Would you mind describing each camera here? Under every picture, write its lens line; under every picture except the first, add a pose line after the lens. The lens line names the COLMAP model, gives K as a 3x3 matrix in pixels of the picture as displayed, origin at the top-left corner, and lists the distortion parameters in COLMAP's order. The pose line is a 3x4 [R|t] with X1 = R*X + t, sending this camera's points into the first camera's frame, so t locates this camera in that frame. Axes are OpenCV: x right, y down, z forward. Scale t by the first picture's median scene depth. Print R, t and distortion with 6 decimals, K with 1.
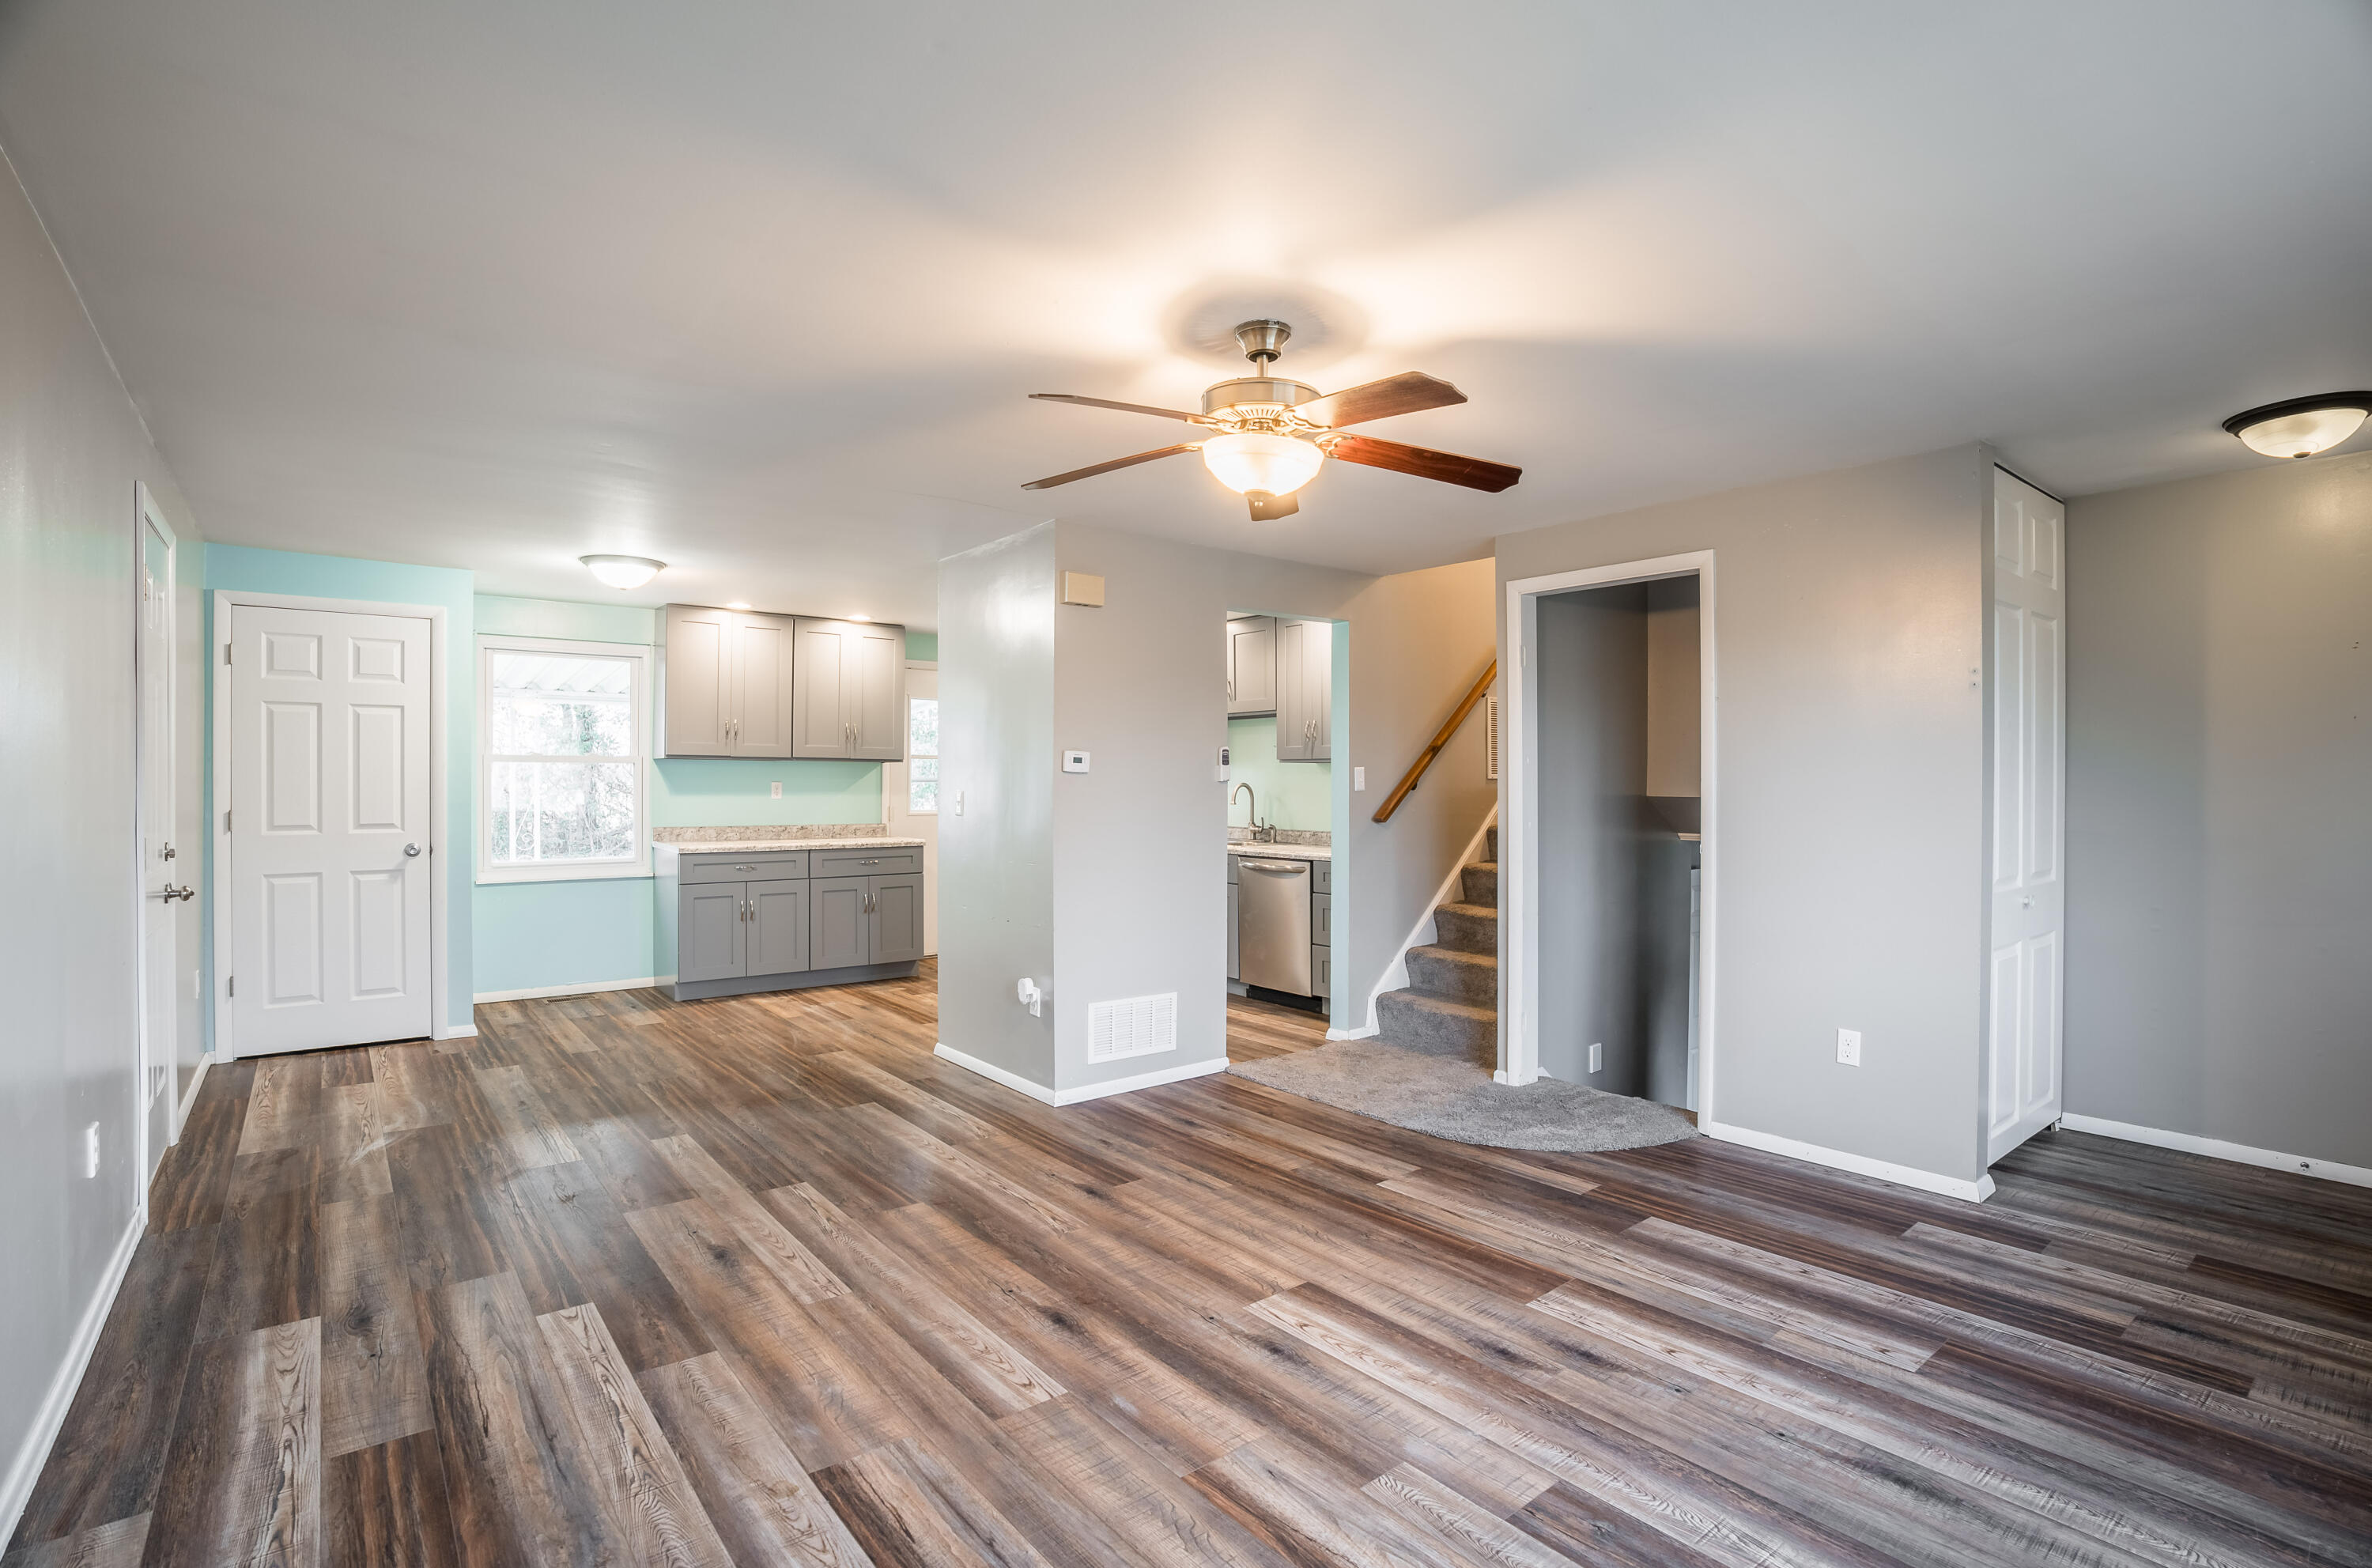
lens RADIAL K [[1096.9, 0, 1180.7], [0, 1096.9, 783.5], [0, 0, 1]] dist [-0.026061, 0.004345]
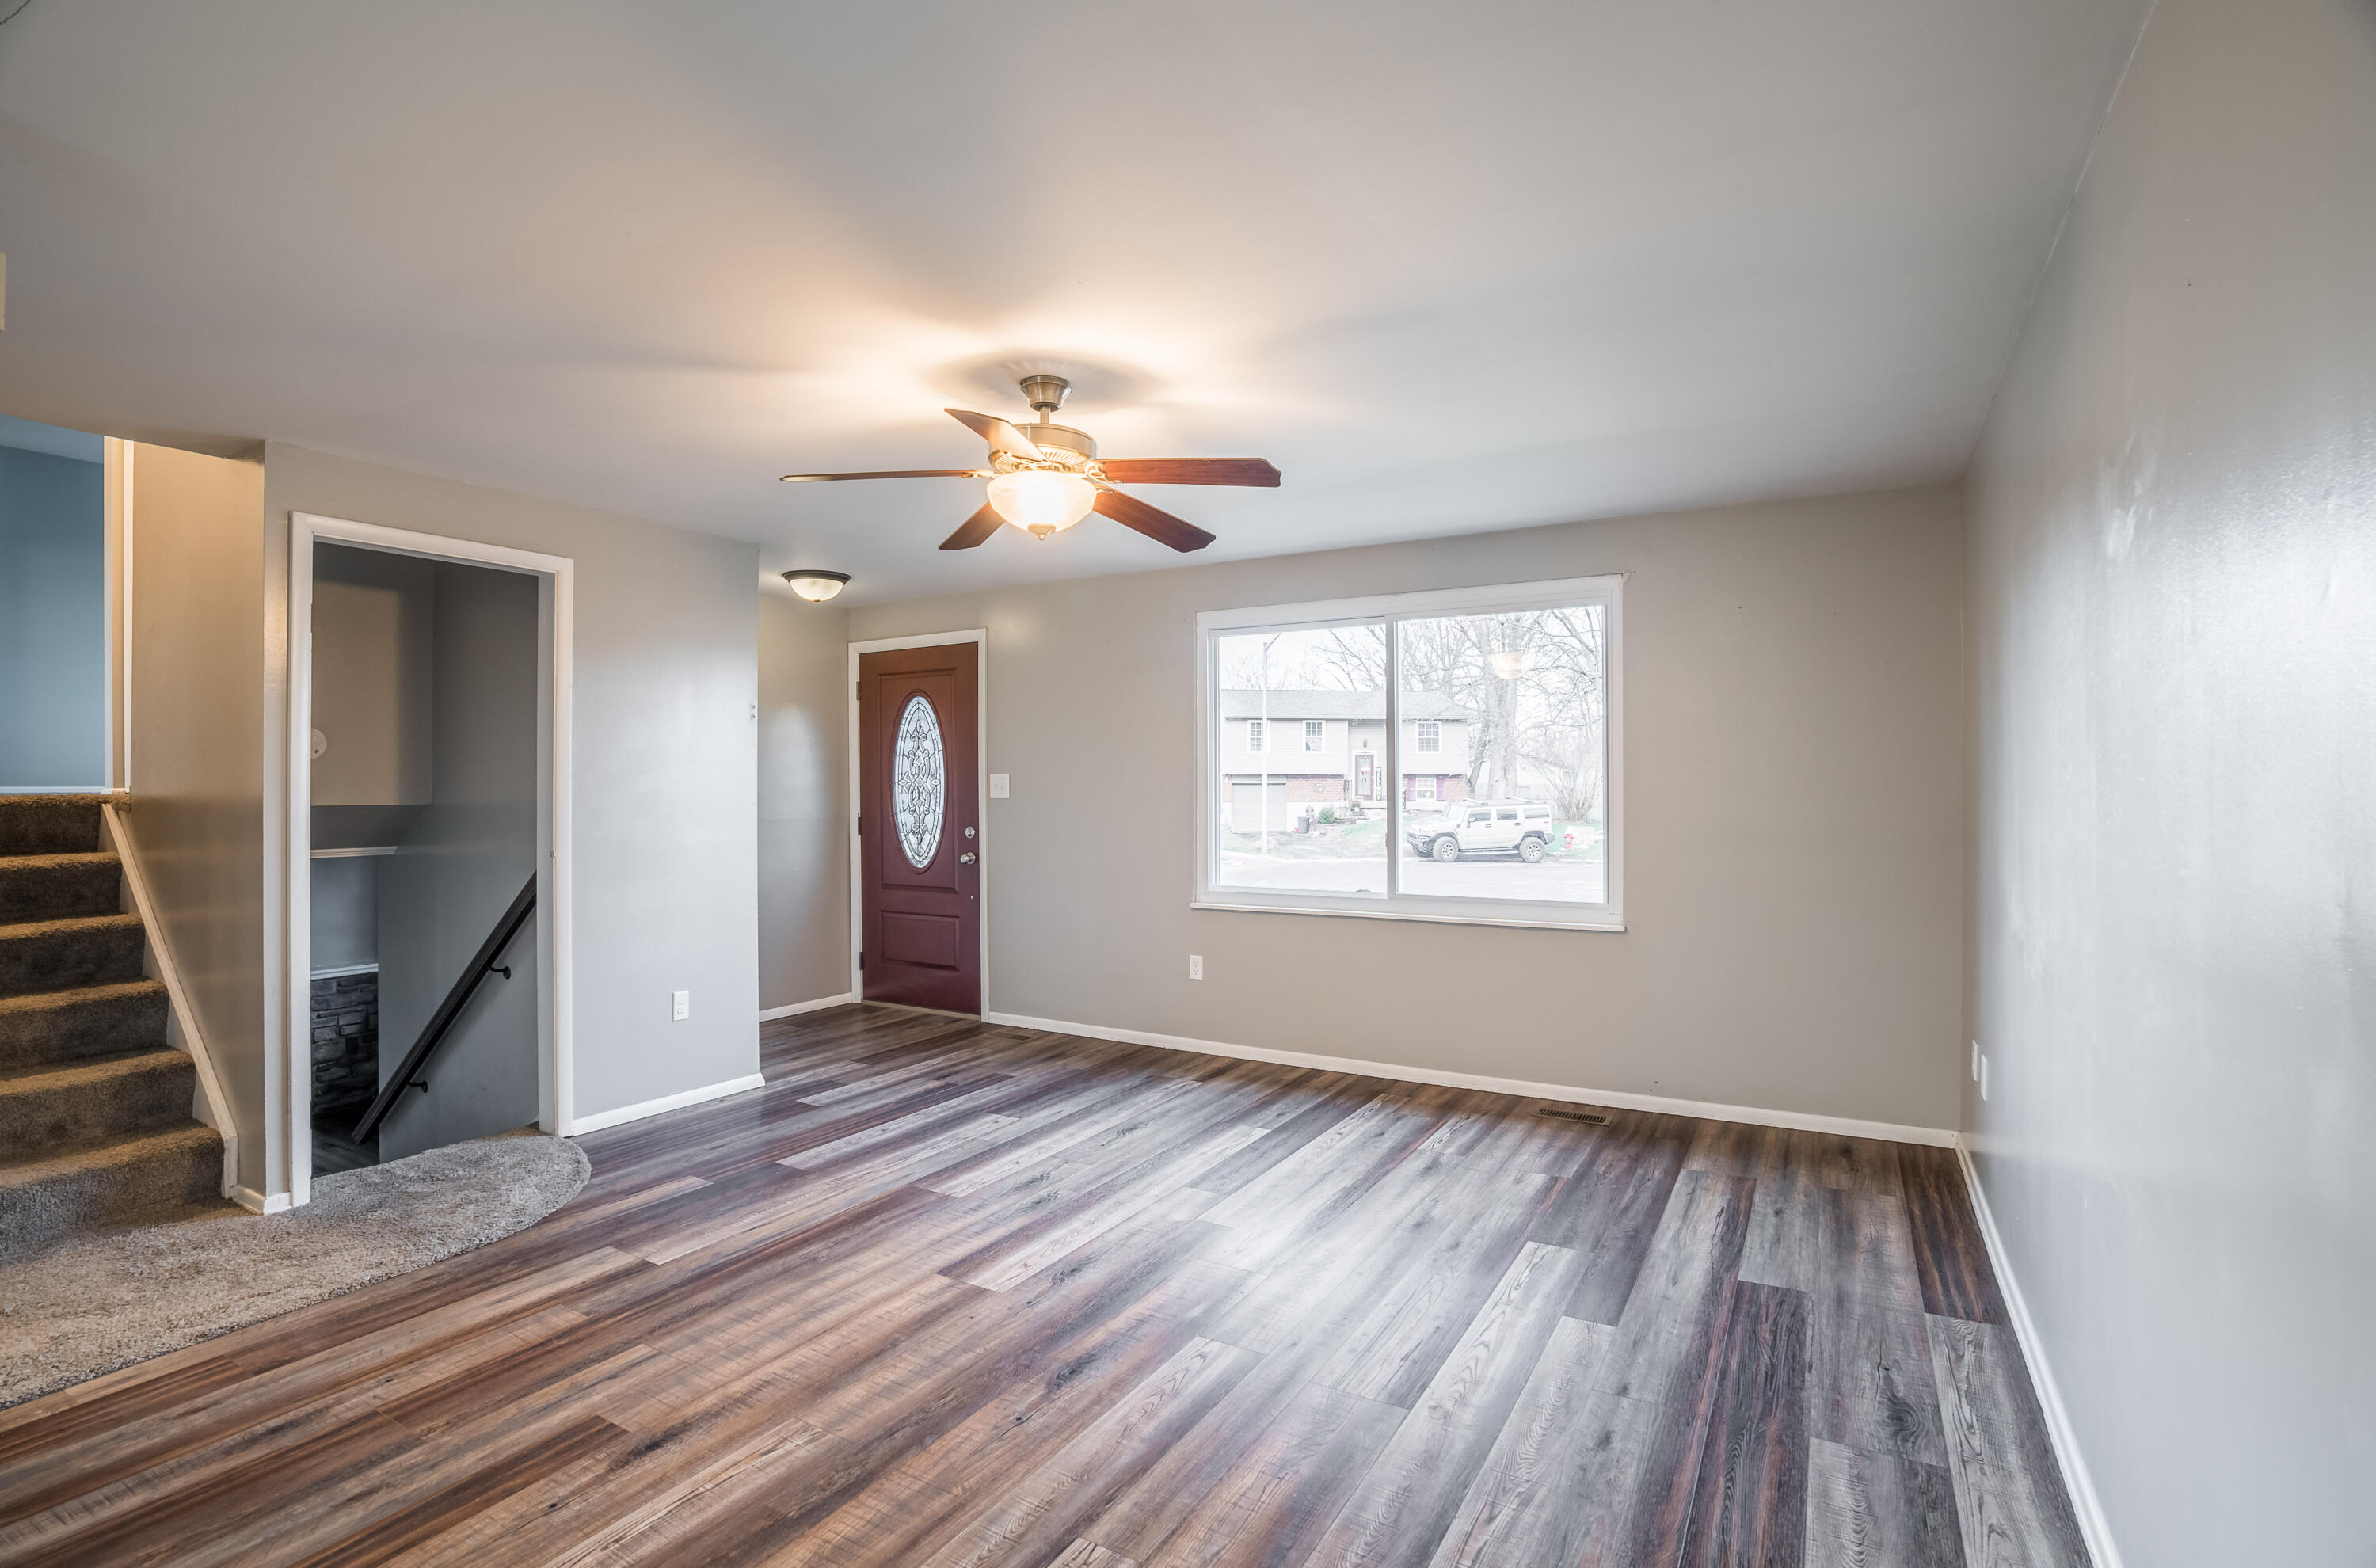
lens RADIAL K [[1098.7, 0, 1180.6], [0, 1098.7, 793.0], [0, 0, 1]] dist [-0.026061, 0.004345]
pose [[-0.344872, 0.001715, 0.938648, -0.859906], [-0.000570, 0.999998, -0.002036, 0.006716], [-0.938649, -0.001237, -0.344871, 1.055543]]
